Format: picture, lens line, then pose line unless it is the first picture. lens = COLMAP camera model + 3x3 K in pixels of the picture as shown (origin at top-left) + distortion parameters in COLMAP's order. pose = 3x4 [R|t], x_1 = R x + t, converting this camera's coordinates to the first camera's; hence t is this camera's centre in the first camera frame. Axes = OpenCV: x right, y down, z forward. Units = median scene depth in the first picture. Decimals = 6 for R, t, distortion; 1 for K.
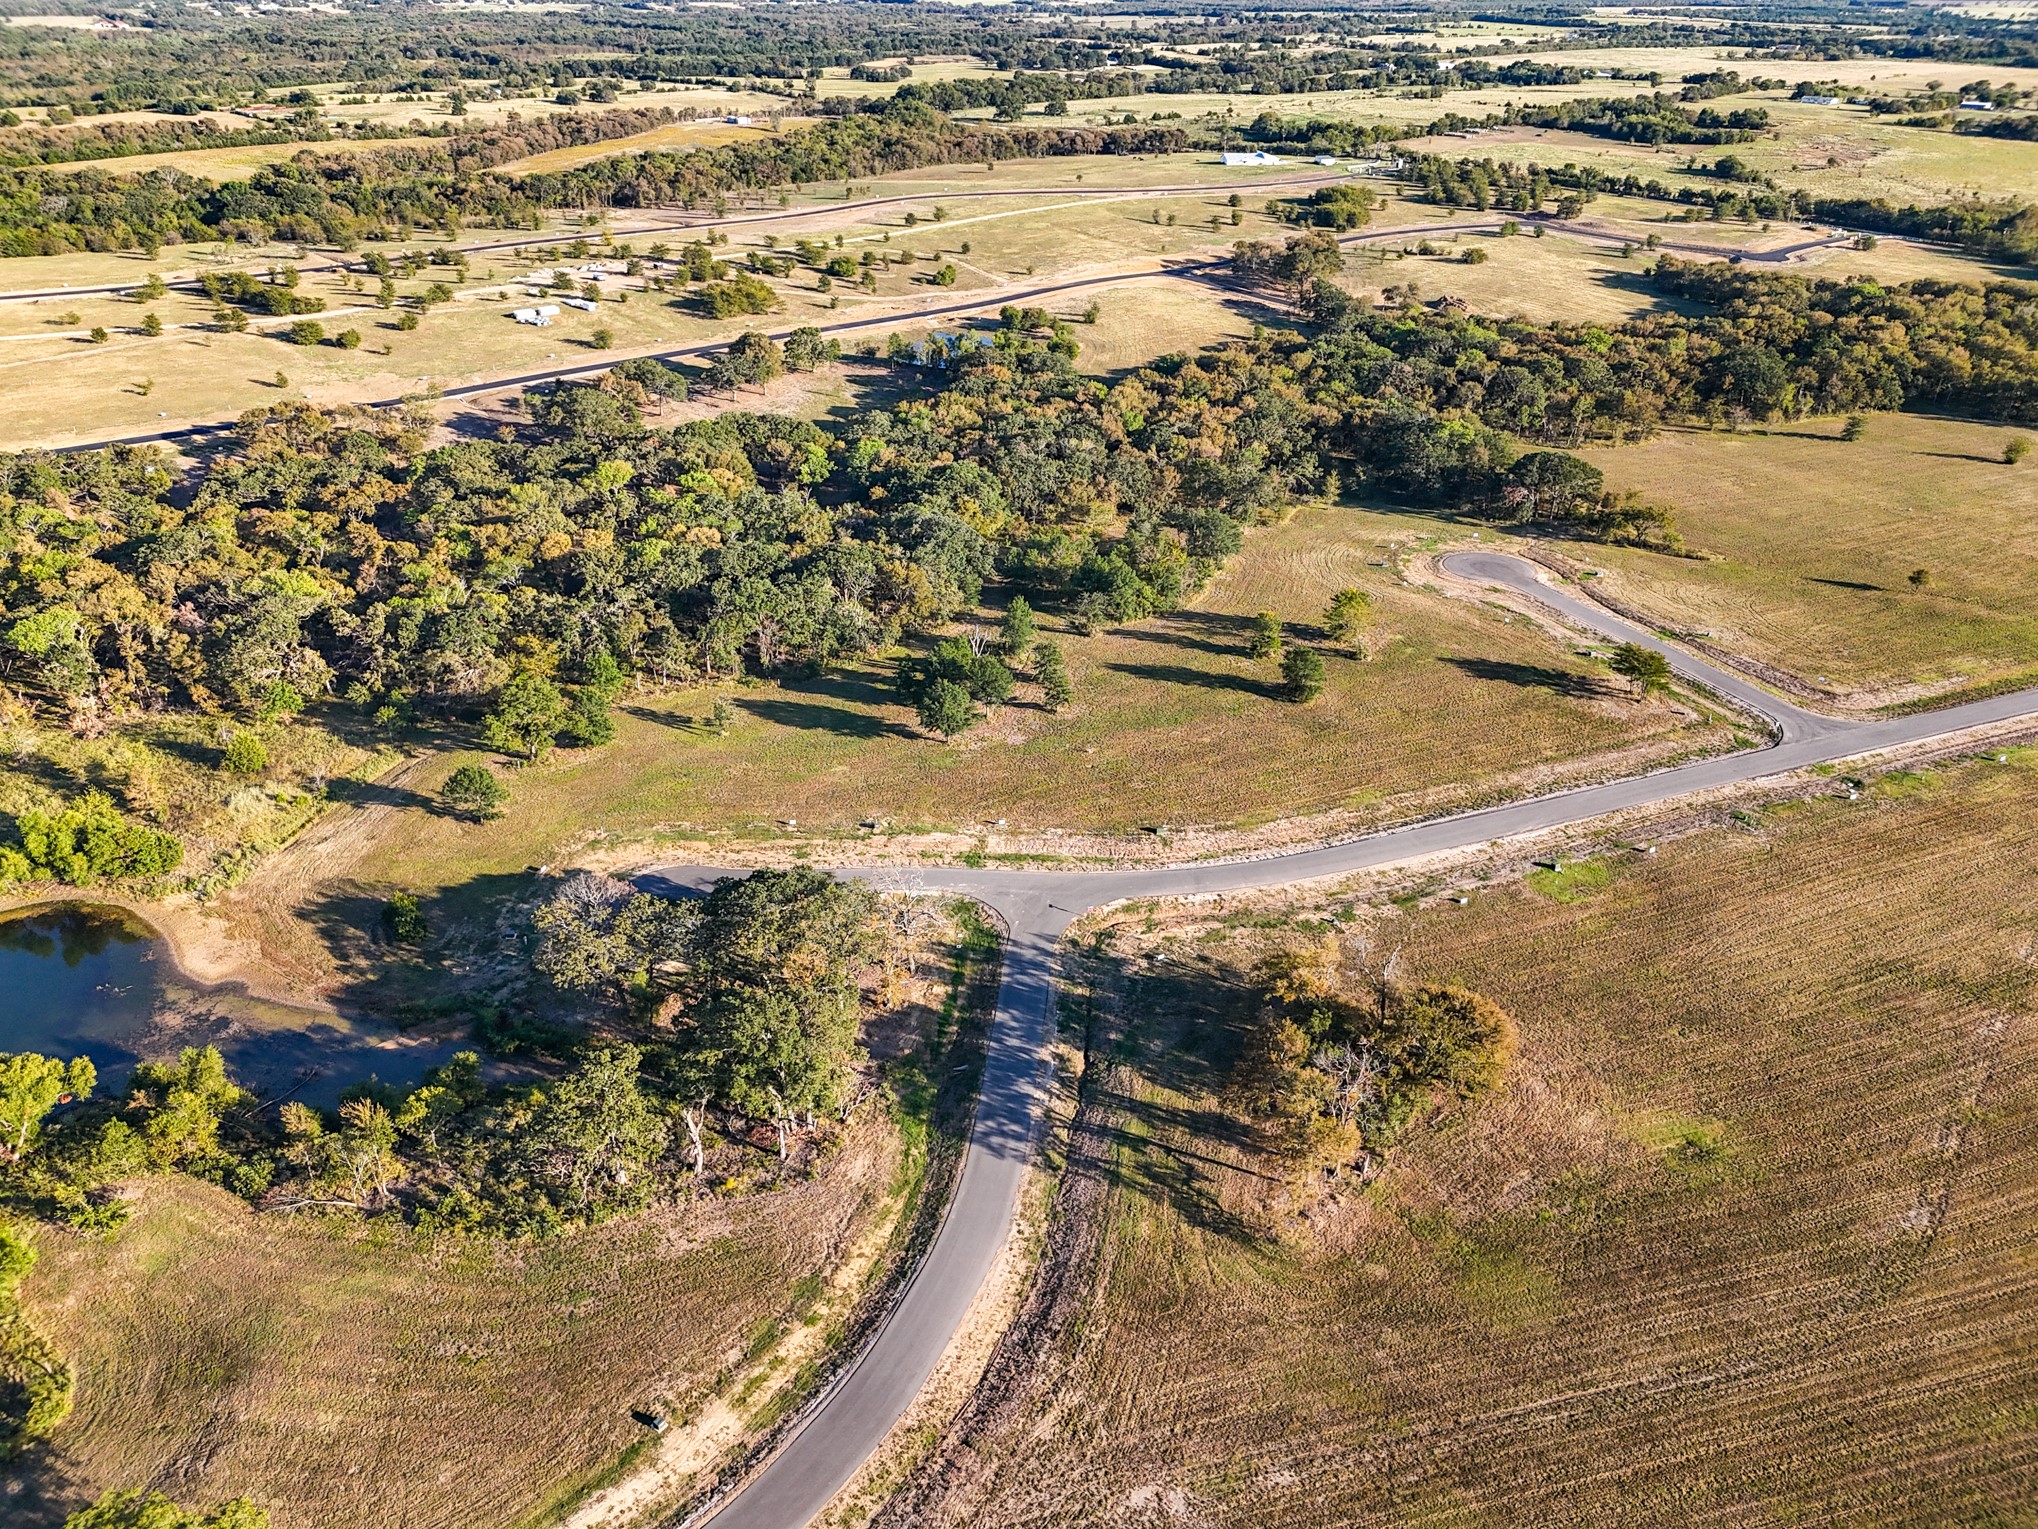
lens RADIAL K [[1506.6, 0, 1022.6], [0, 1506.6, 750.3], [0, 0, 1]] dist [0.055290, -0.049903]
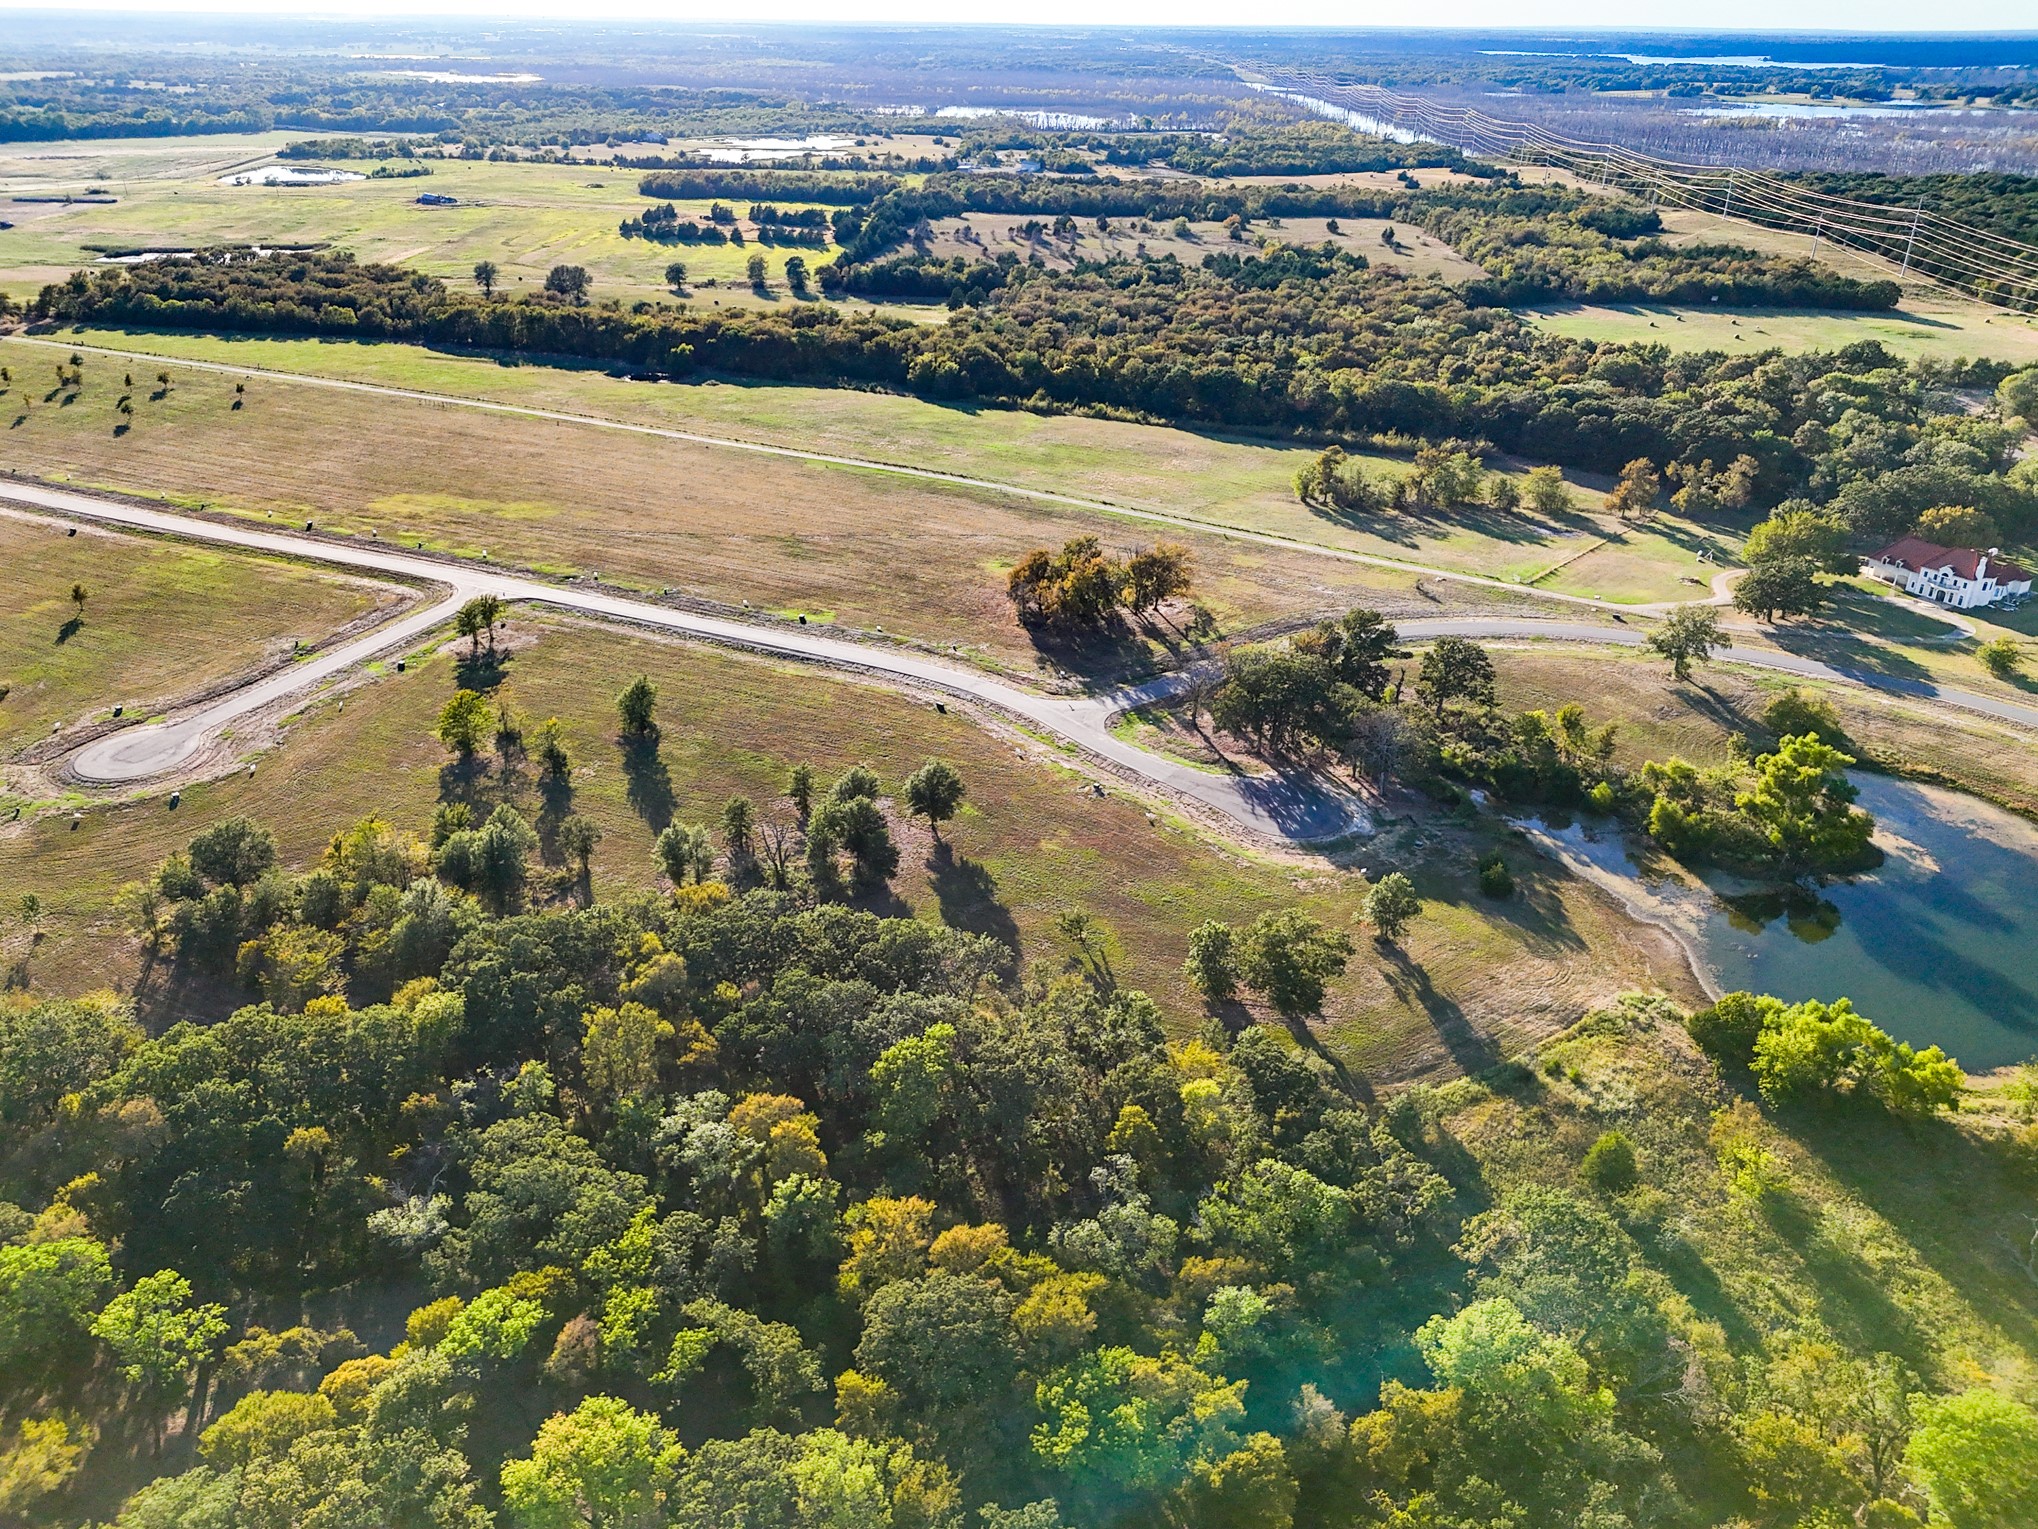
lens RADIAL K [[1506.6, 0, 1022.6], [0, 1506.6, 750.3], [0, 0, 1]] dist [0.055290, -0.049903]
pose [[-0.690966, -0.330644, 0.642838, -0.399164], [0.319695, 0.657806, 0.681973, -0.389206], [-0.648353, 0.676732, -0.348815, 0.725045]]
